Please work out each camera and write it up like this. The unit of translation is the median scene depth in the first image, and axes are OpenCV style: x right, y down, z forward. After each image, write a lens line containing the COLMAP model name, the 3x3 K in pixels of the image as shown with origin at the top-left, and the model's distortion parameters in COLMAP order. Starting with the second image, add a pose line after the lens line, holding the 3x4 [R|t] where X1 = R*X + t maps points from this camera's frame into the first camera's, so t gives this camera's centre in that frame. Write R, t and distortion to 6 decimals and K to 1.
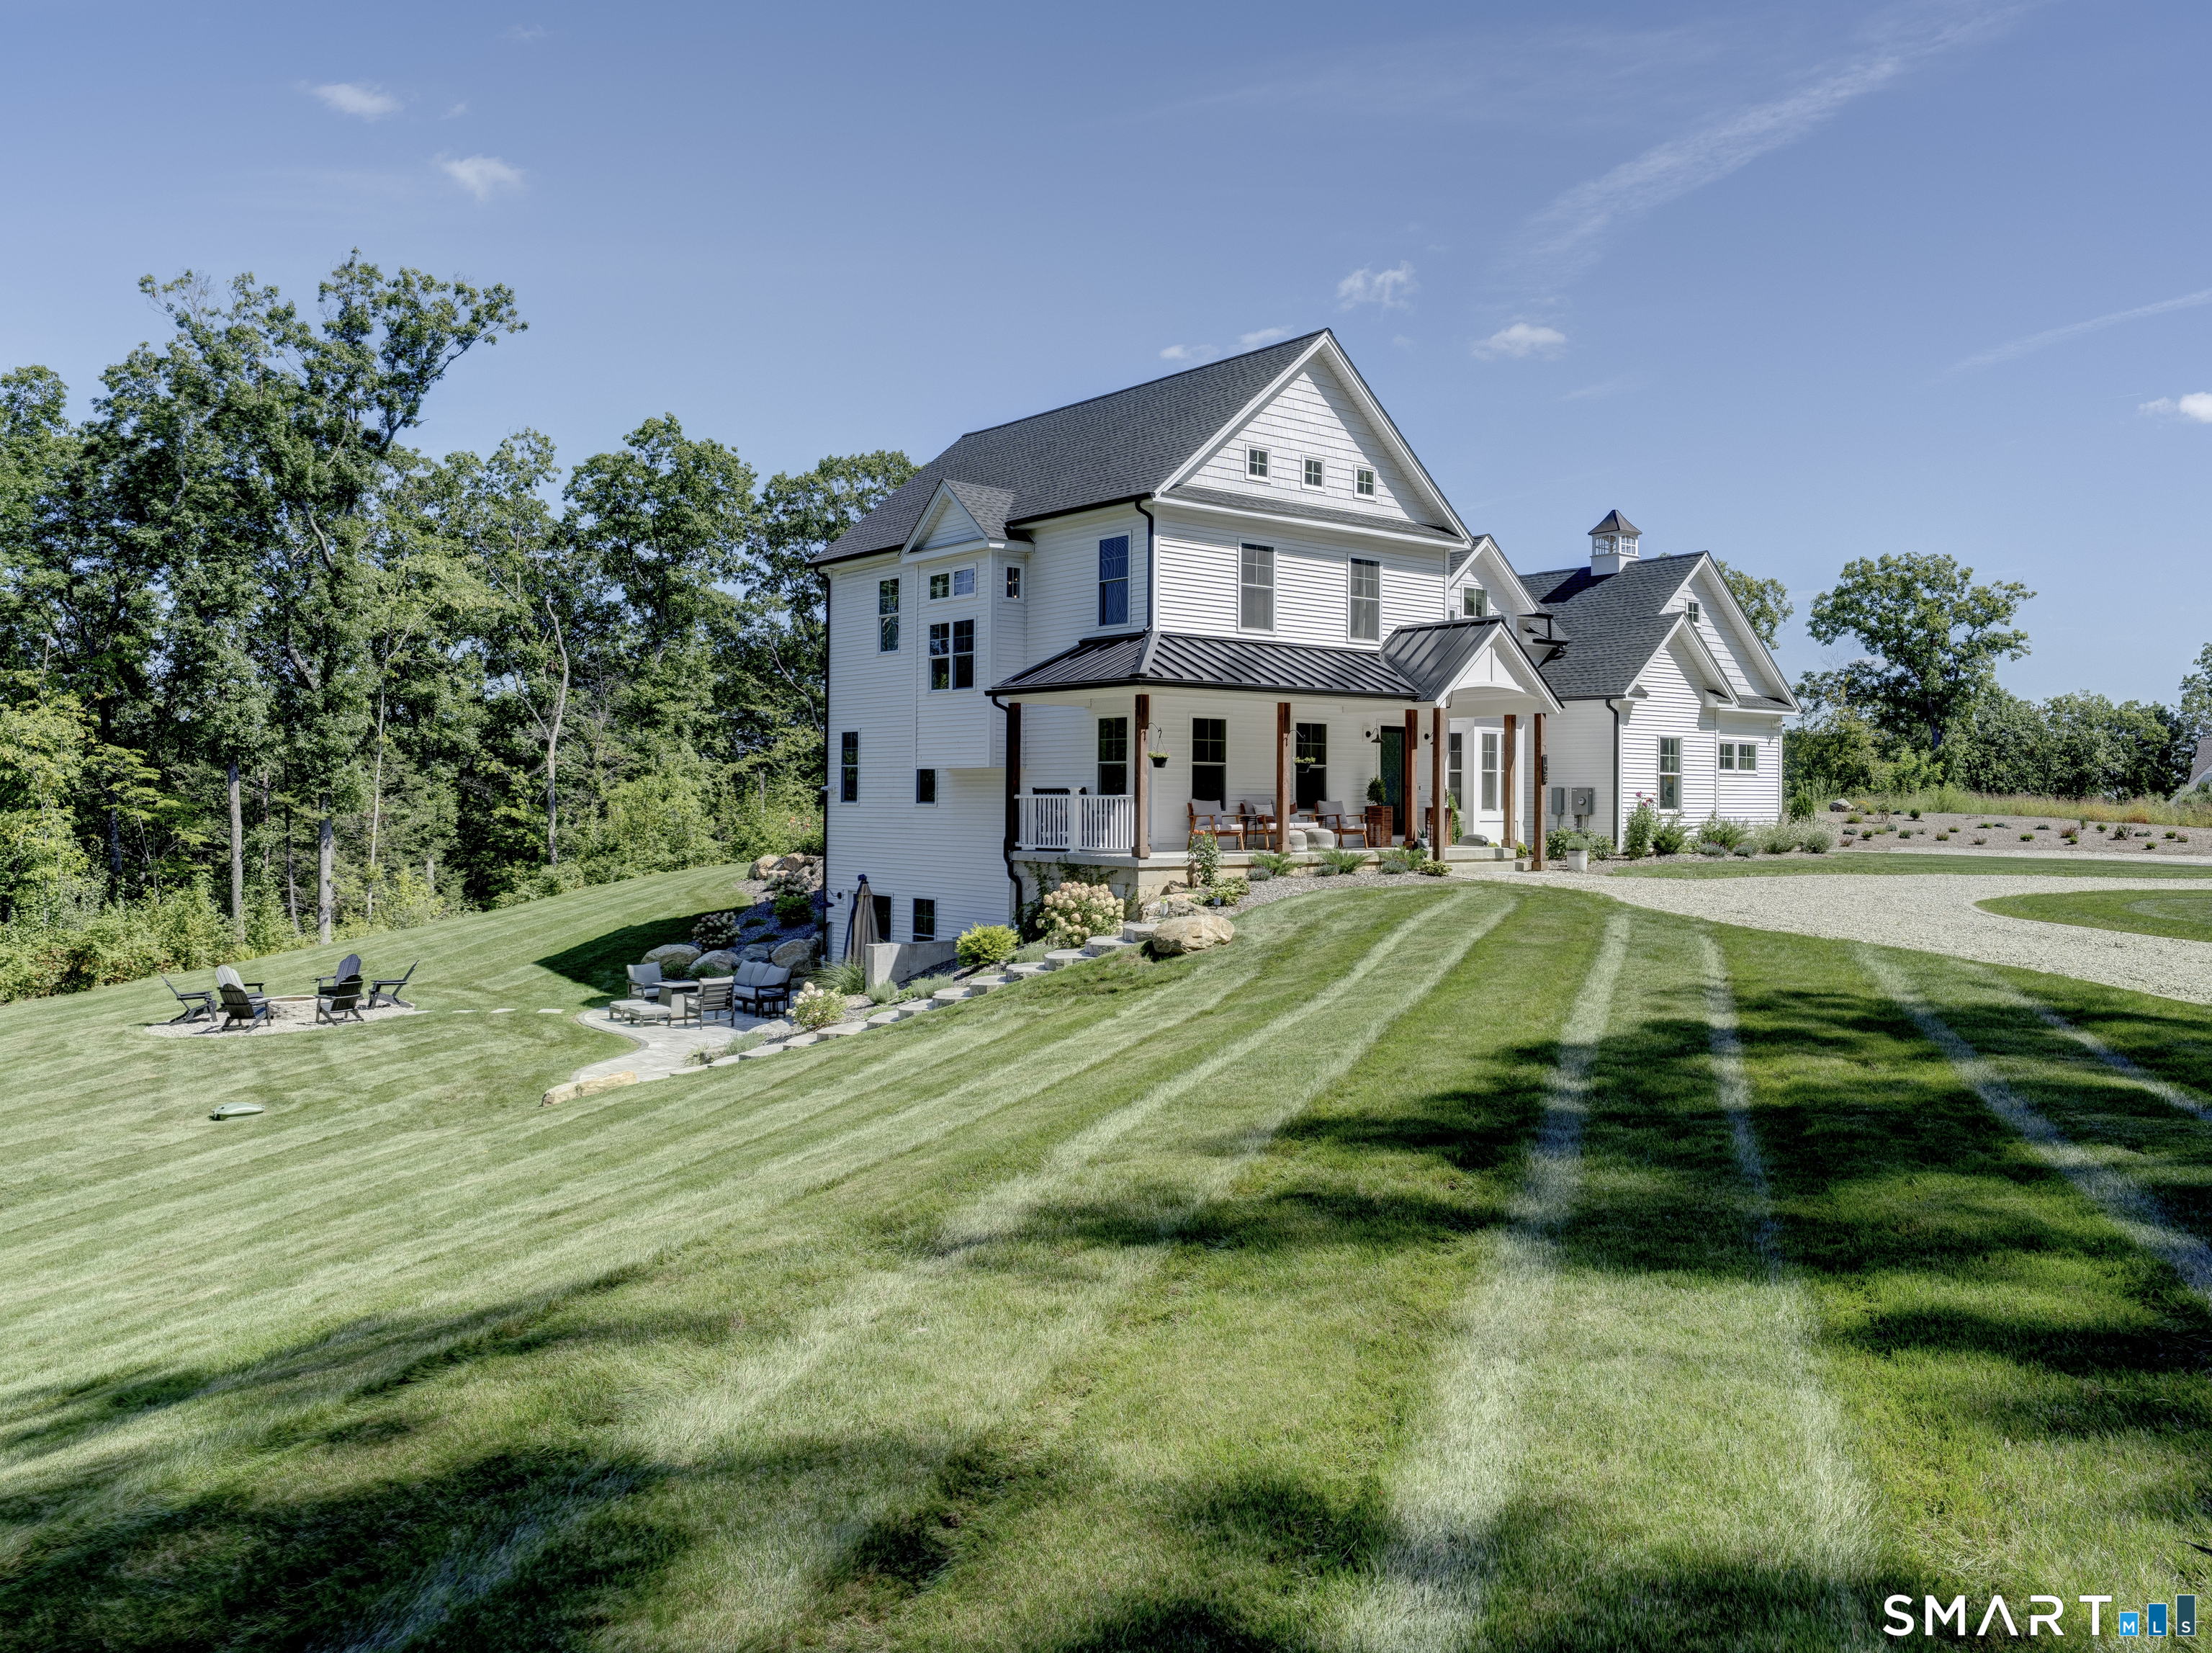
lens RADIAL K [[1740.5, 0, 1102.3], [0, 1740.5, 746.8], [0, 0, 1]] dist [0.099712, -0.198797]
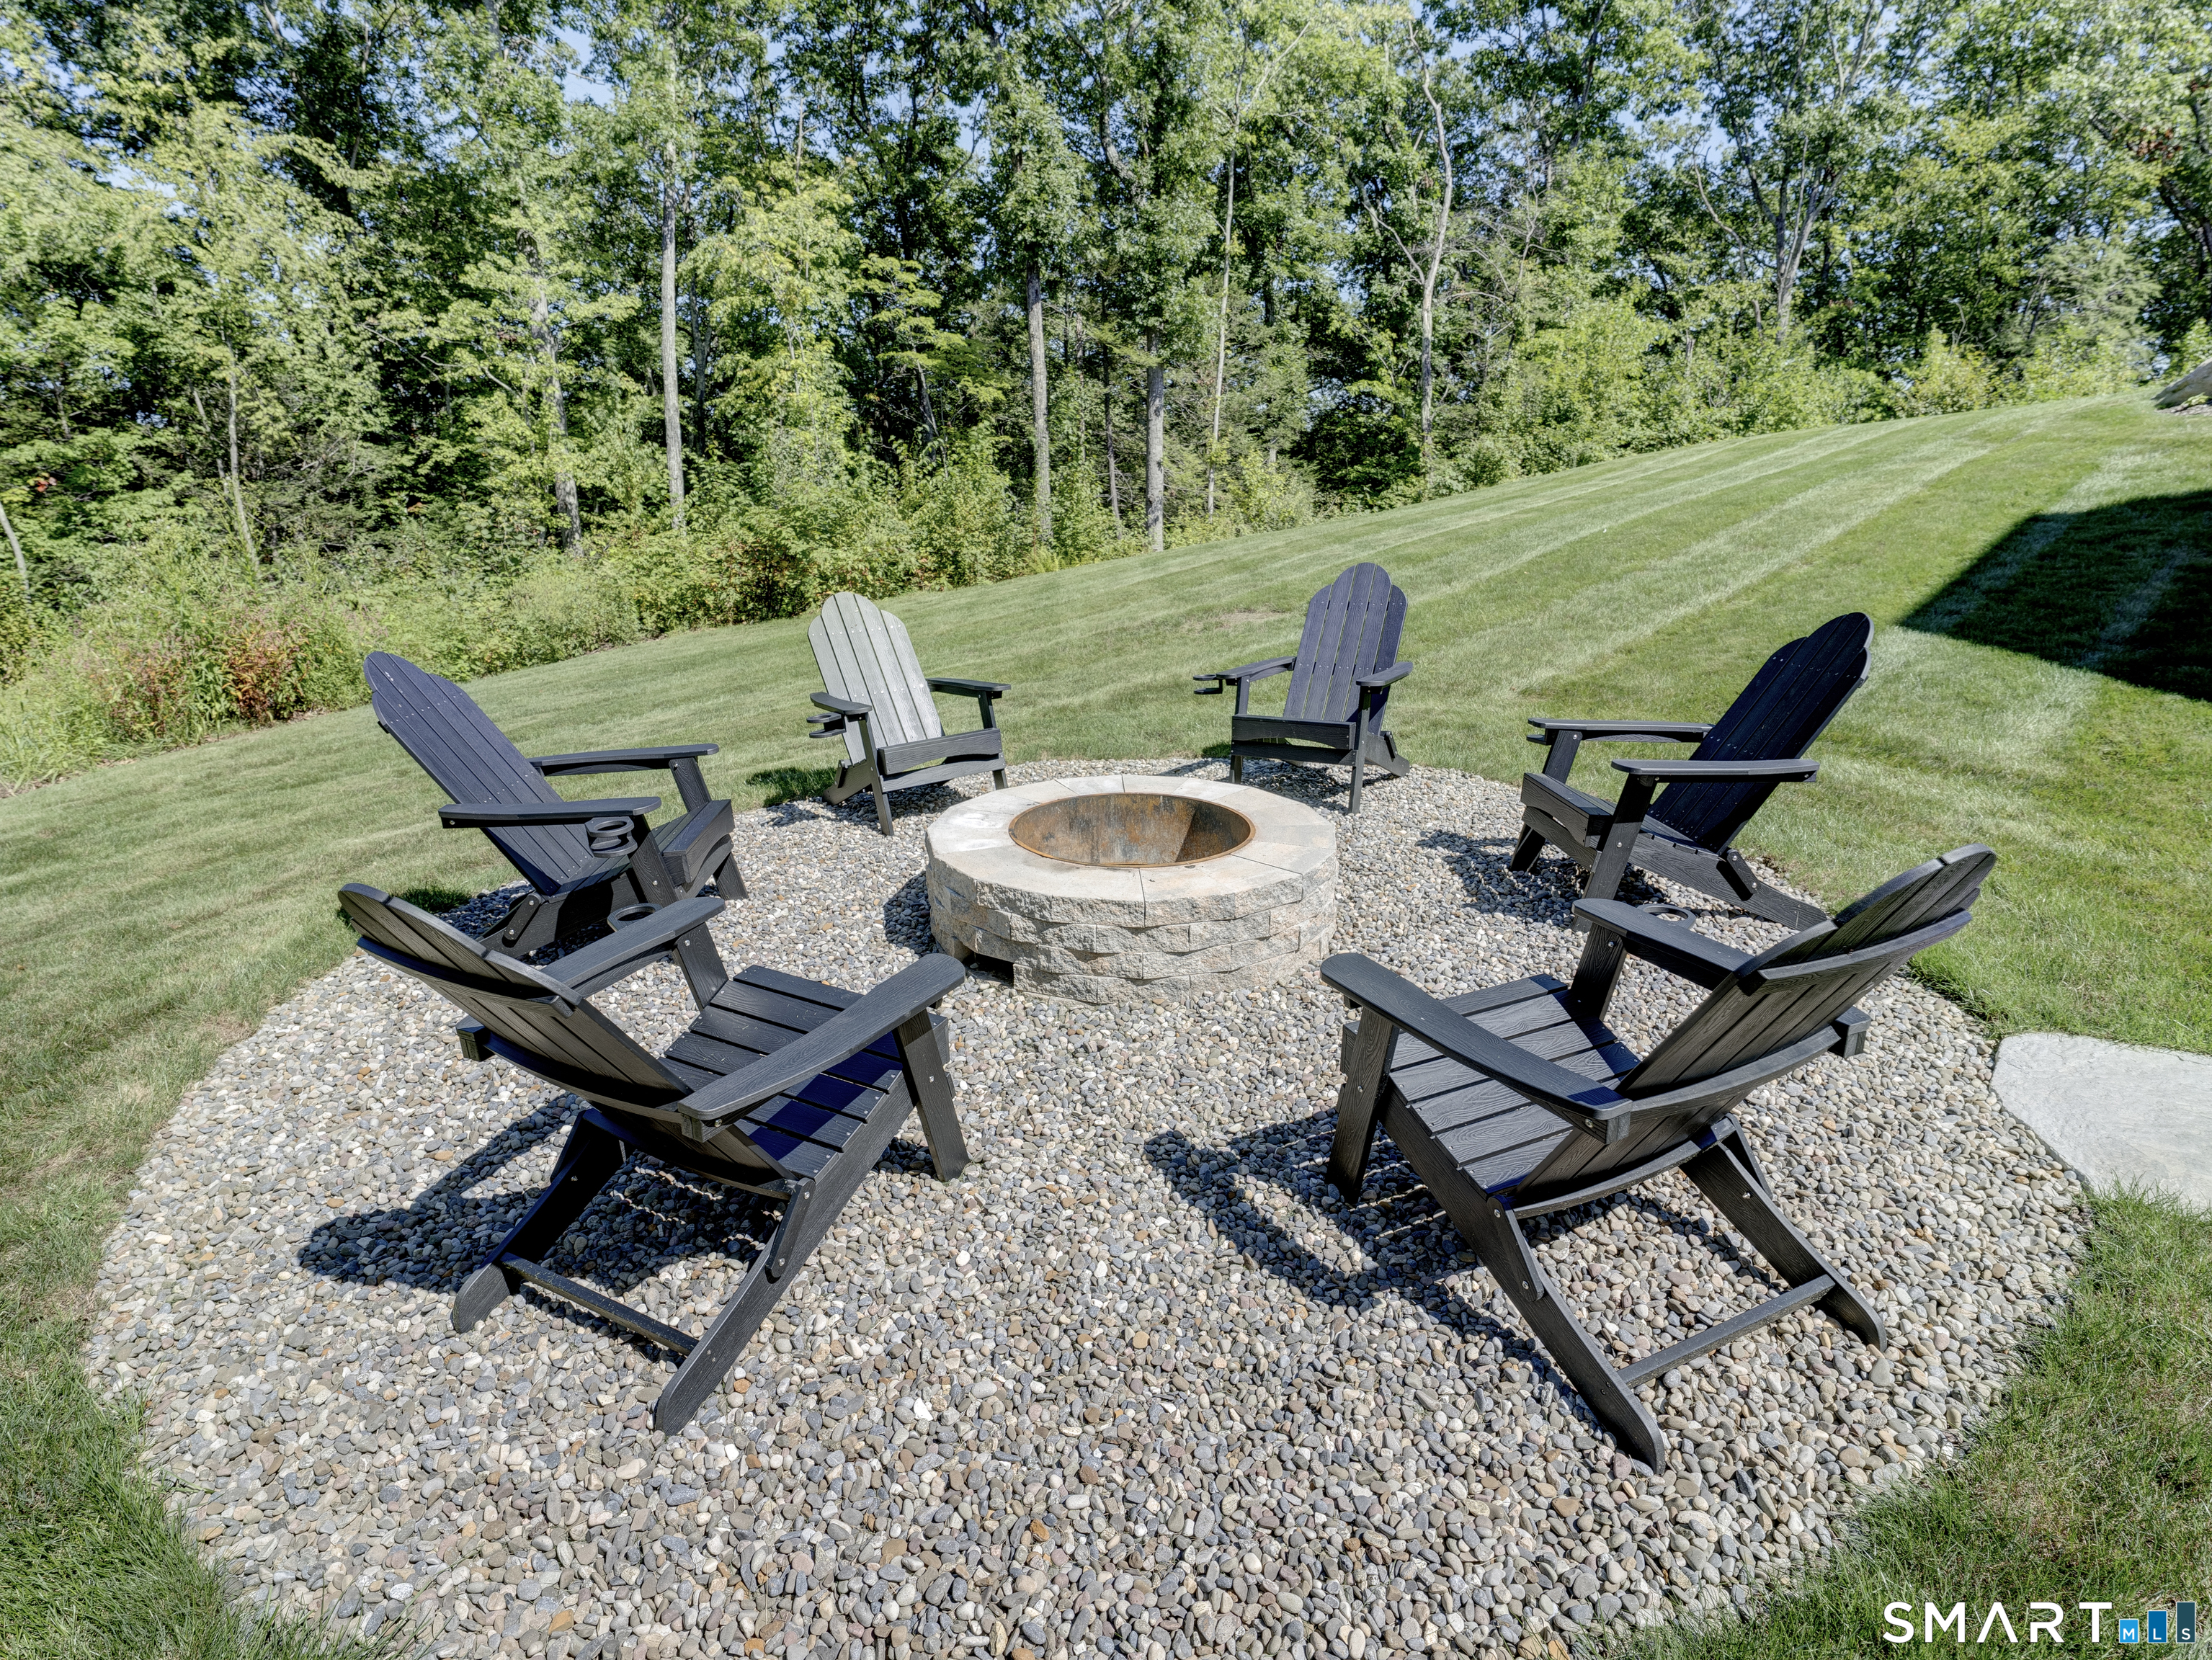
lens RADIAL K [[1063.6, 0, 1106.0], [0, 1063.6, 830.0], [0, 0, 1]] dist [0.001126, -0.027735]
pose [[0.905876, 0.134282, -0.401692, -0.255608], [0.011177, 0.940501, 0.339608, 0.066523], [0.423395, -0.312133, 0.850476, 0.555717]]
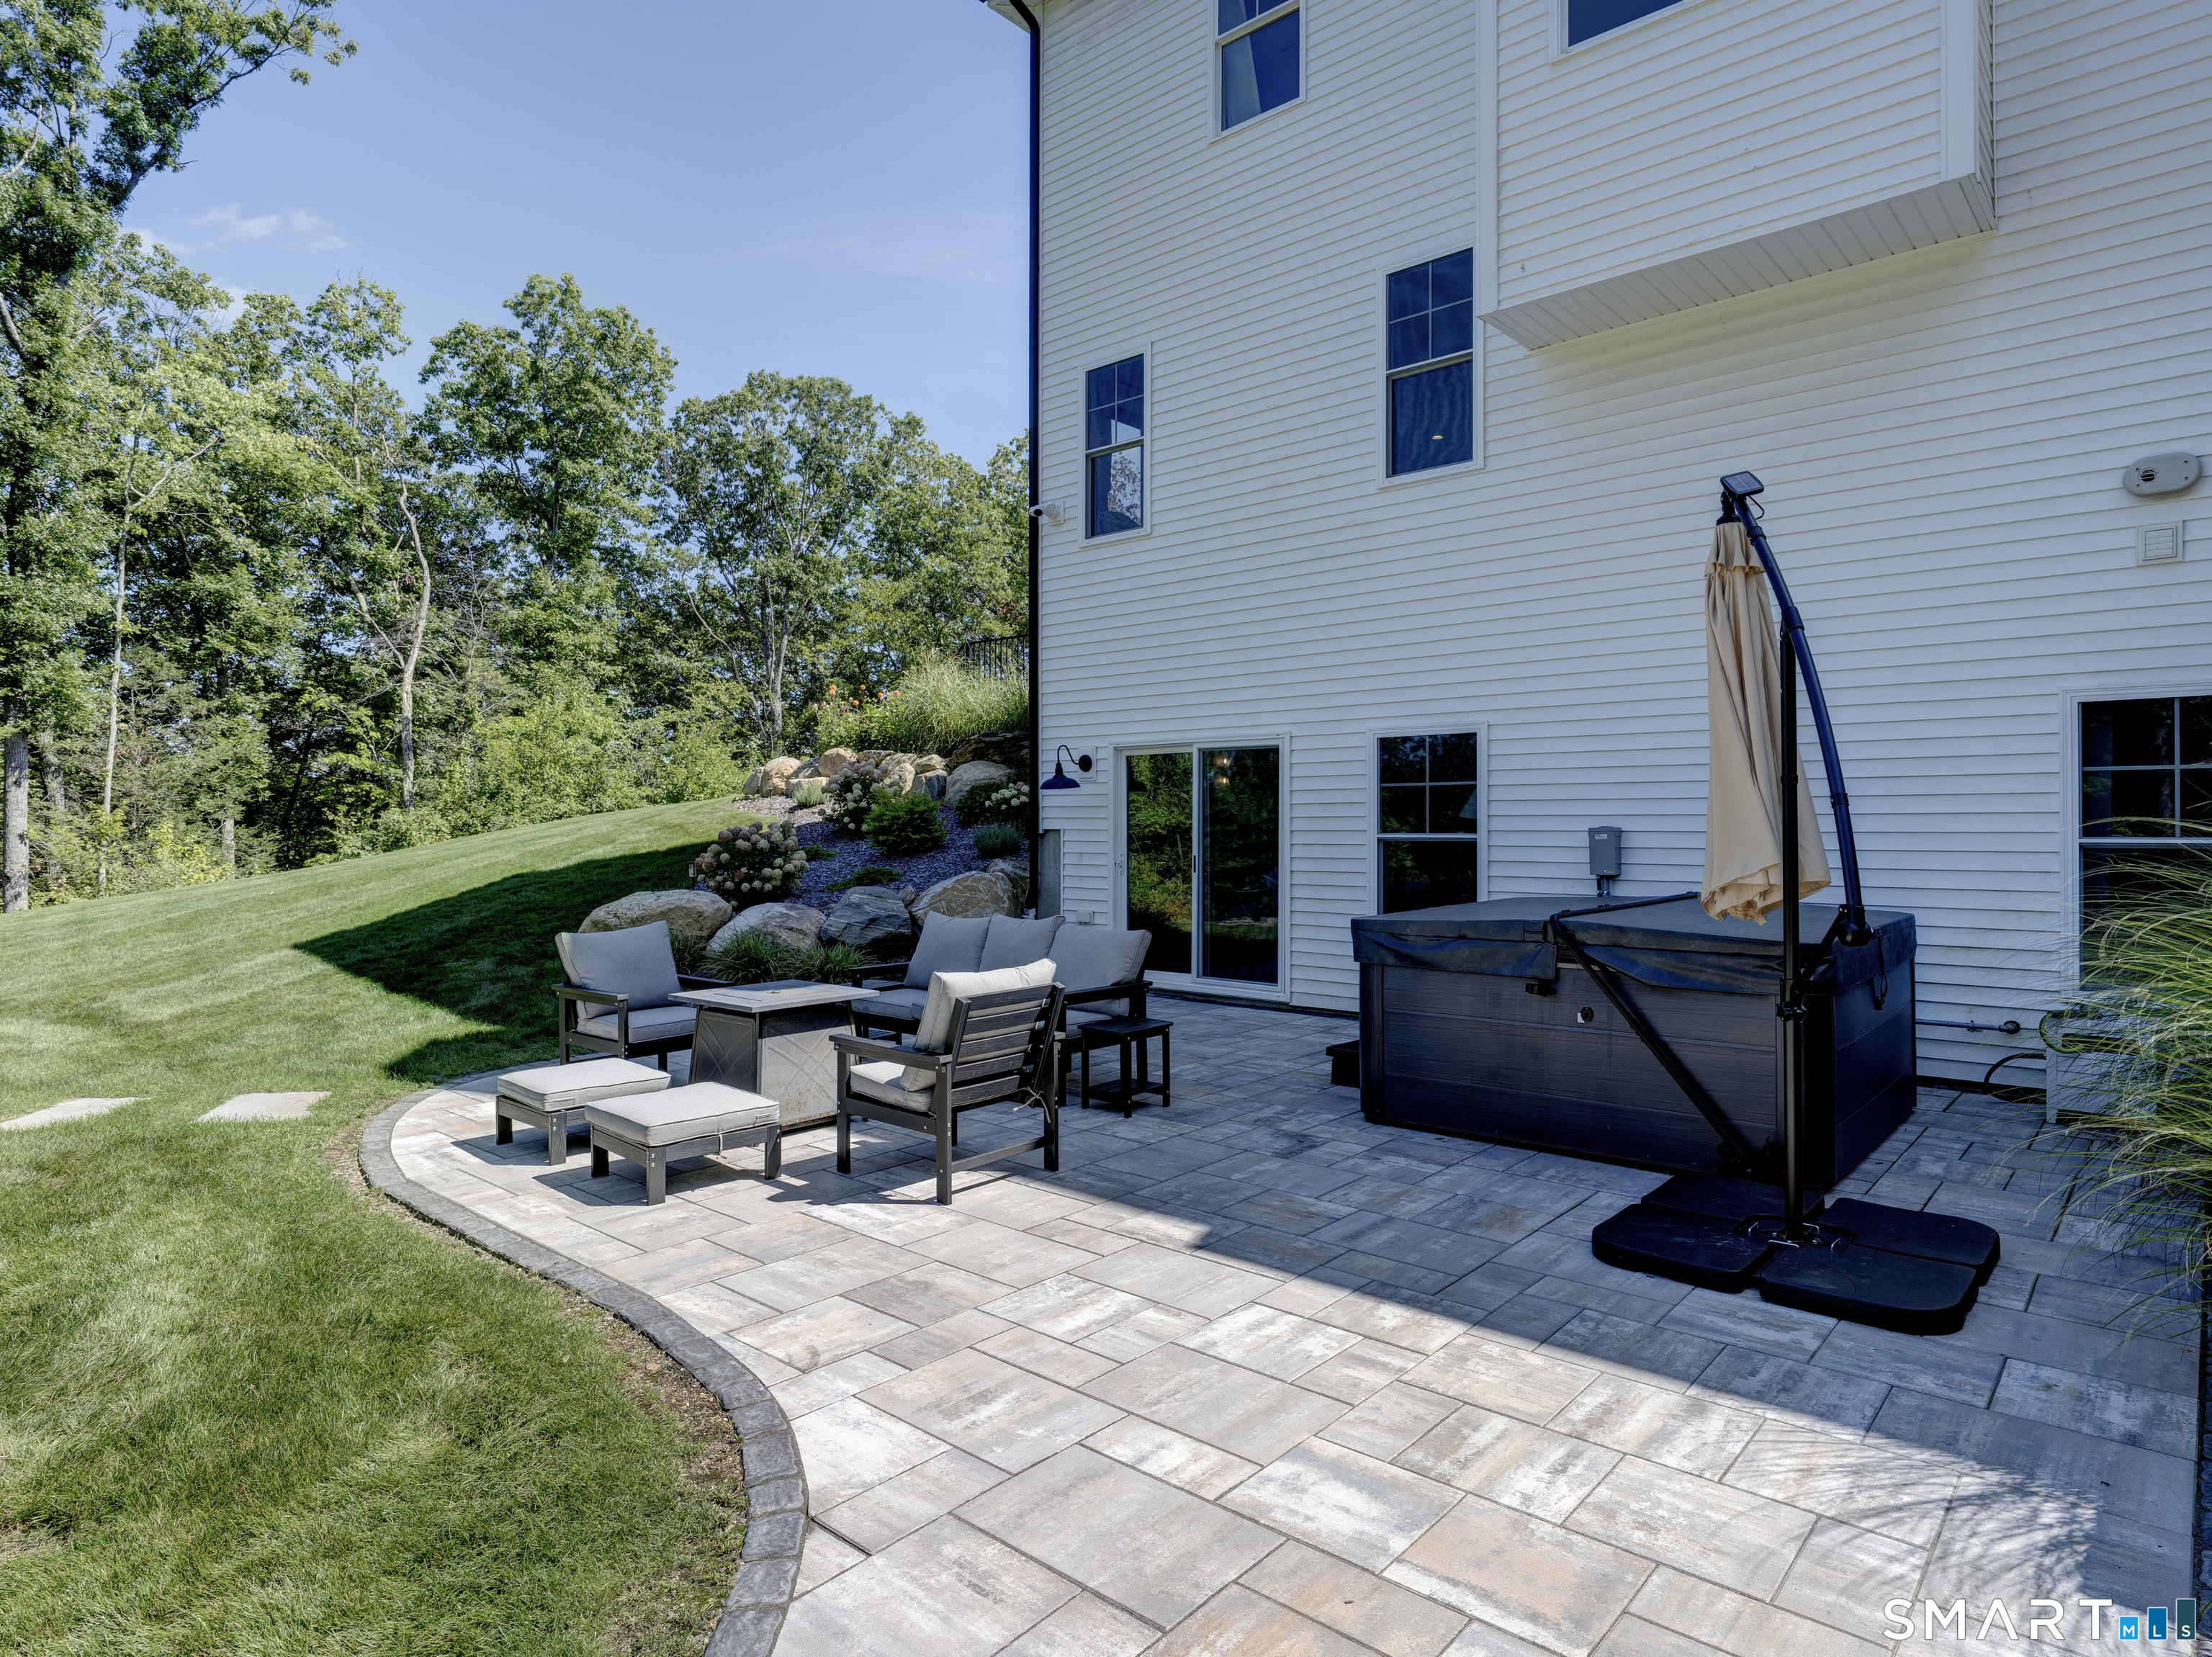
lens RADIAL K [[1208.9, 0, 1106.0], [0, 1208.9, 828.5], [0, 0, 1]] dist [0.001244, -0.001248]
pose [[0.980530, -0.005449, 0.196295, -0.132245], [0.001031, 0.999744, 0.022603, 0.061551], [-0.196367, -0.021961, 0.980284, 0.470627]]
